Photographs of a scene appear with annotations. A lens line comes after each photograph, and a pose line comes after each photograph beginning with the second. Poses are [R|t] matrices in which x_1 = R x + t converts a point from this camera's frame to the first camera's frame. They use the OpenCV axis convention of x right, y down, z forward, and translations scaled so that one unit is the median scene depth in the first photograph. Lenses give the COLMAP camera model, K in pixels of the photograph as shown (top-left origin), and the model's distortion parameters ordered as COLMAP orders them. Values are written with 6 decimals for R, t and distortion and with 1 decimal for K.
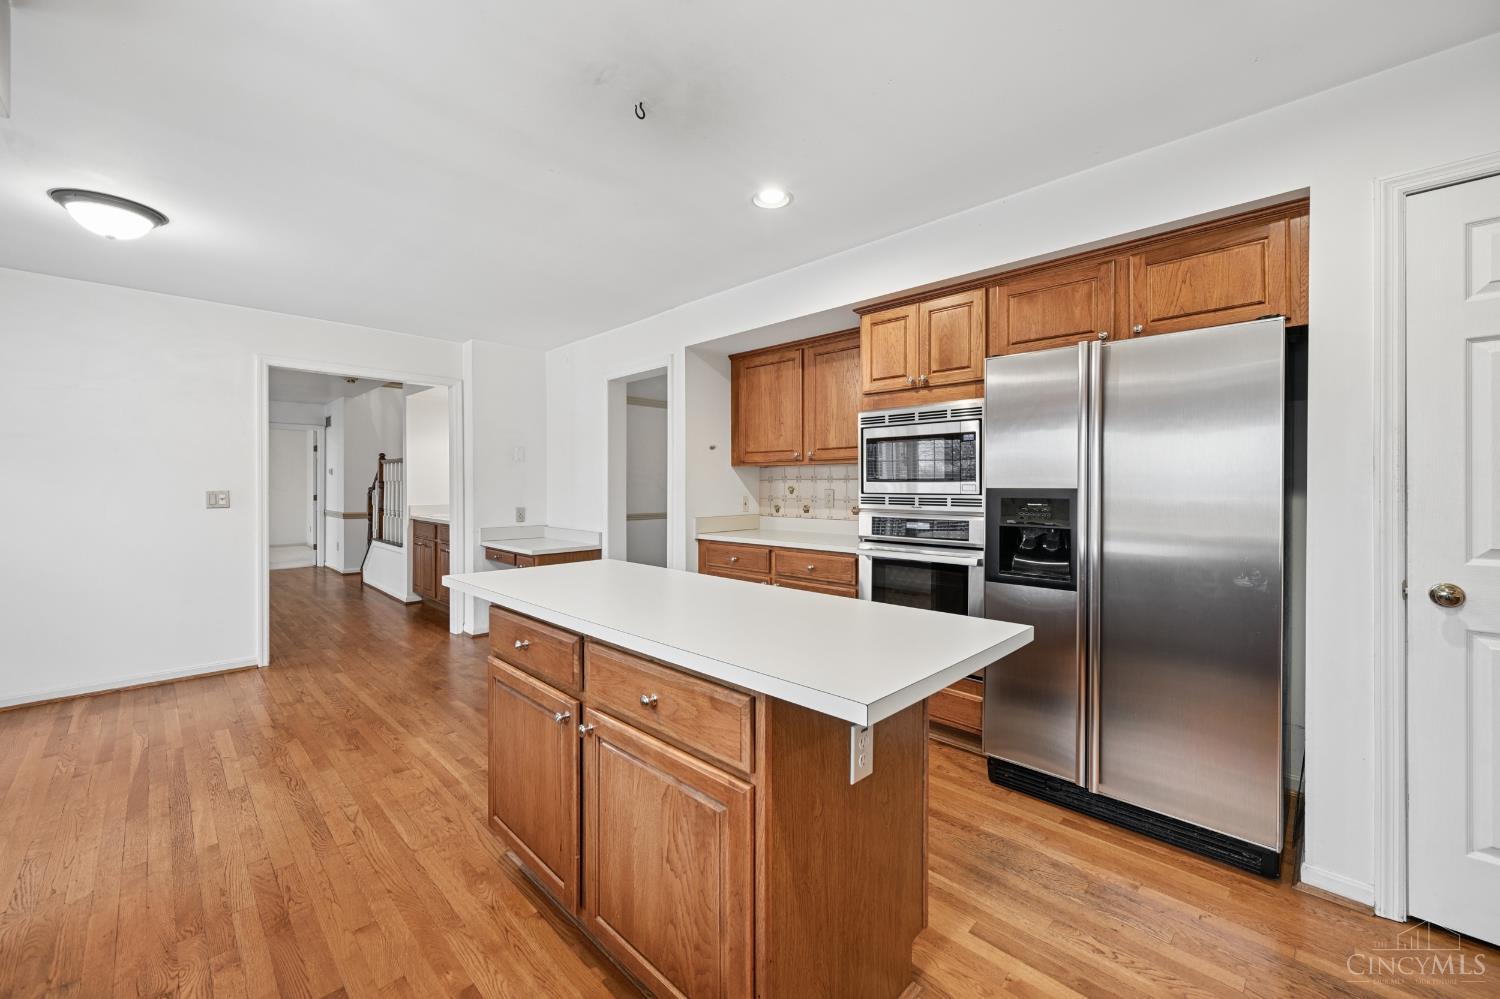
lens RADIAL K [[595.6, 0, 752.7], [0, 595.6, 487.2], [0, 0, 1]] dist [-0.000023, -0.000691]
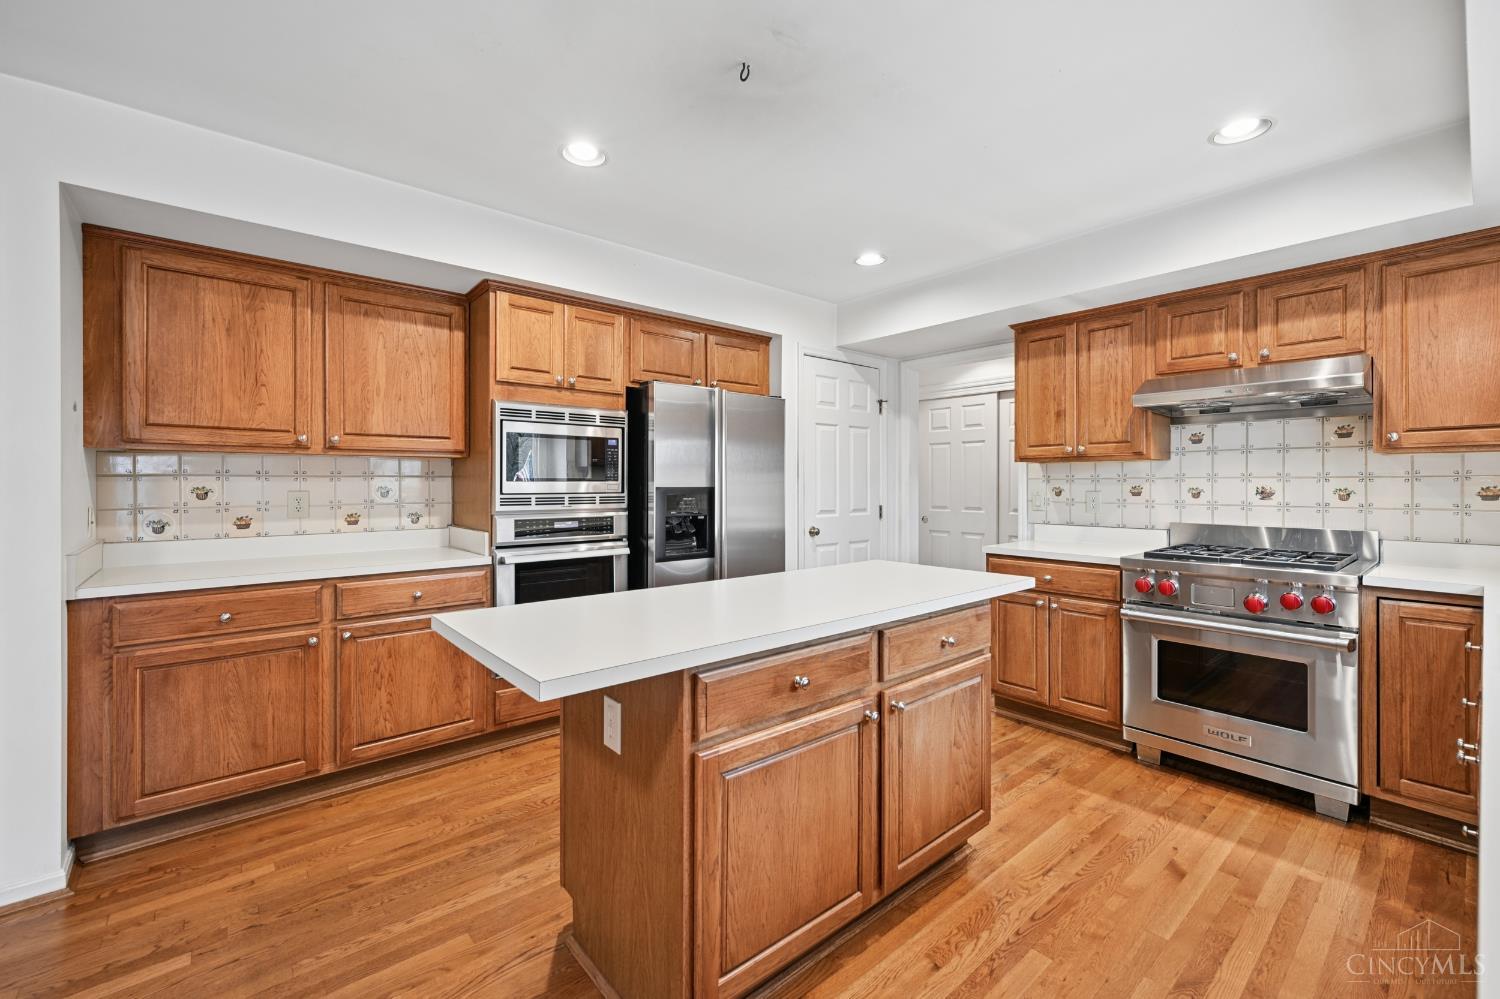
lens RADIAL K [[646.4, 0, 729.2], [0, 646.4, 479.5], [0, 0, 1]] dist [-0.002903, 0.000028]
pose [[0.091894, 0.004170, 0.995760, -0.763908], [0.003418, 0.999984, -0.004503, -0.006157], [-0.995763, 0.003818, 0.091878, 0.605740]]
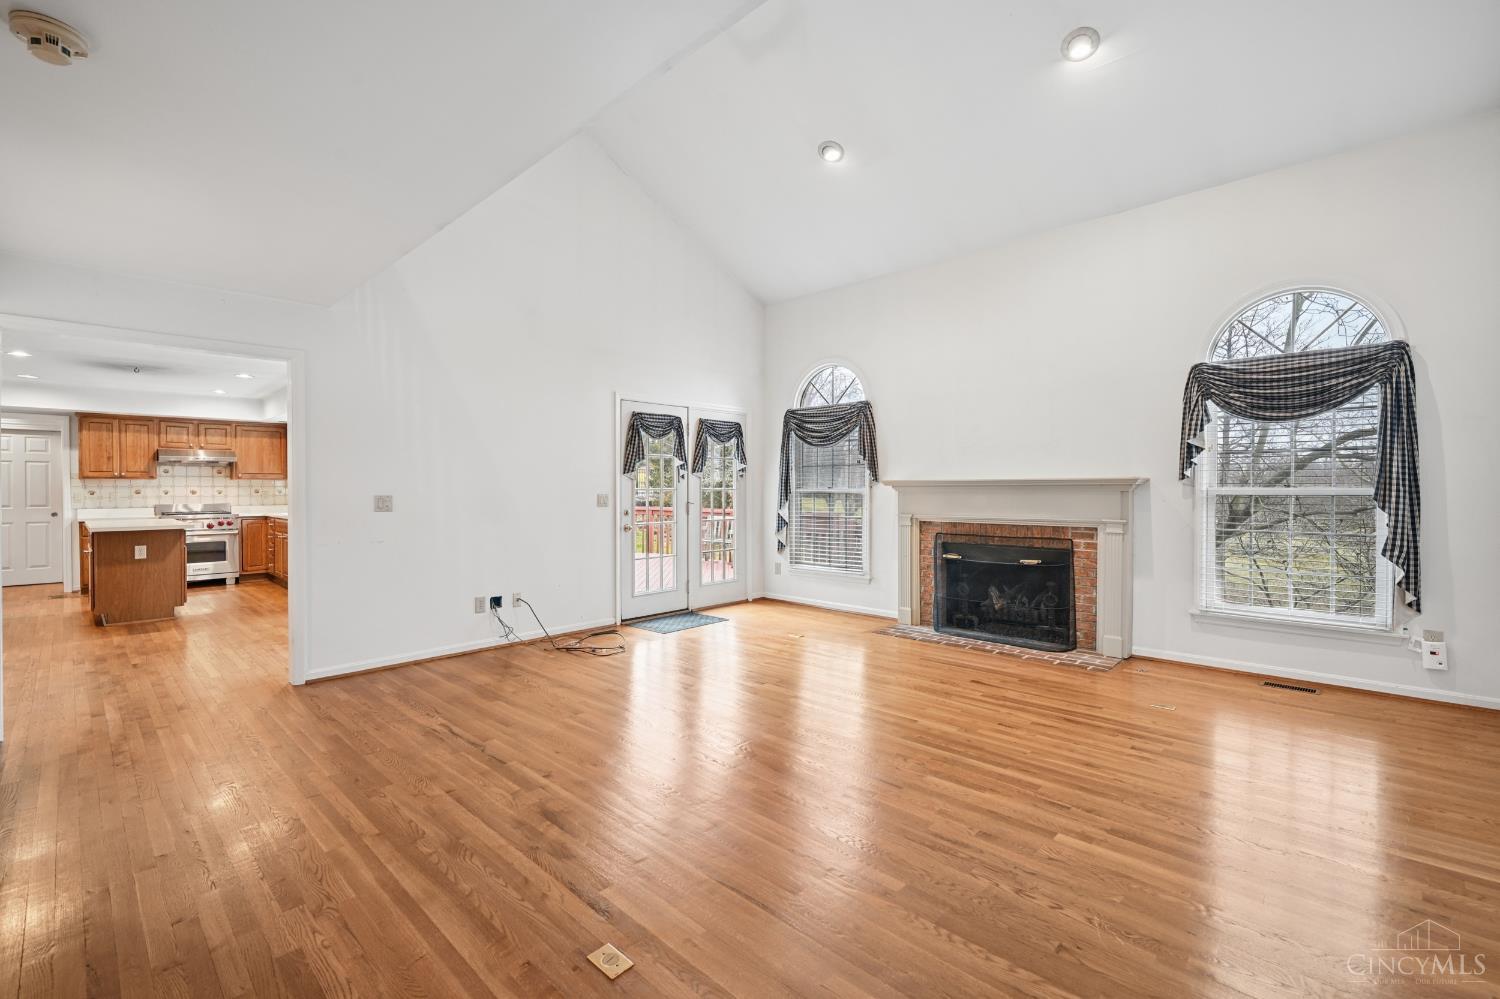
lens RADIAL K [[646.4, 0, 748.6], [0, 646.4, 495.4], [0, 0, 1]] dist [-0.002903, 0.000028]
pose [[-0.999781, 0.000344, -0.020909, -2.143725], [0.000011, 0.999874, 0.015894, -0.017072], [0.020911, 0.015891, -0.999655, 2.873008]]
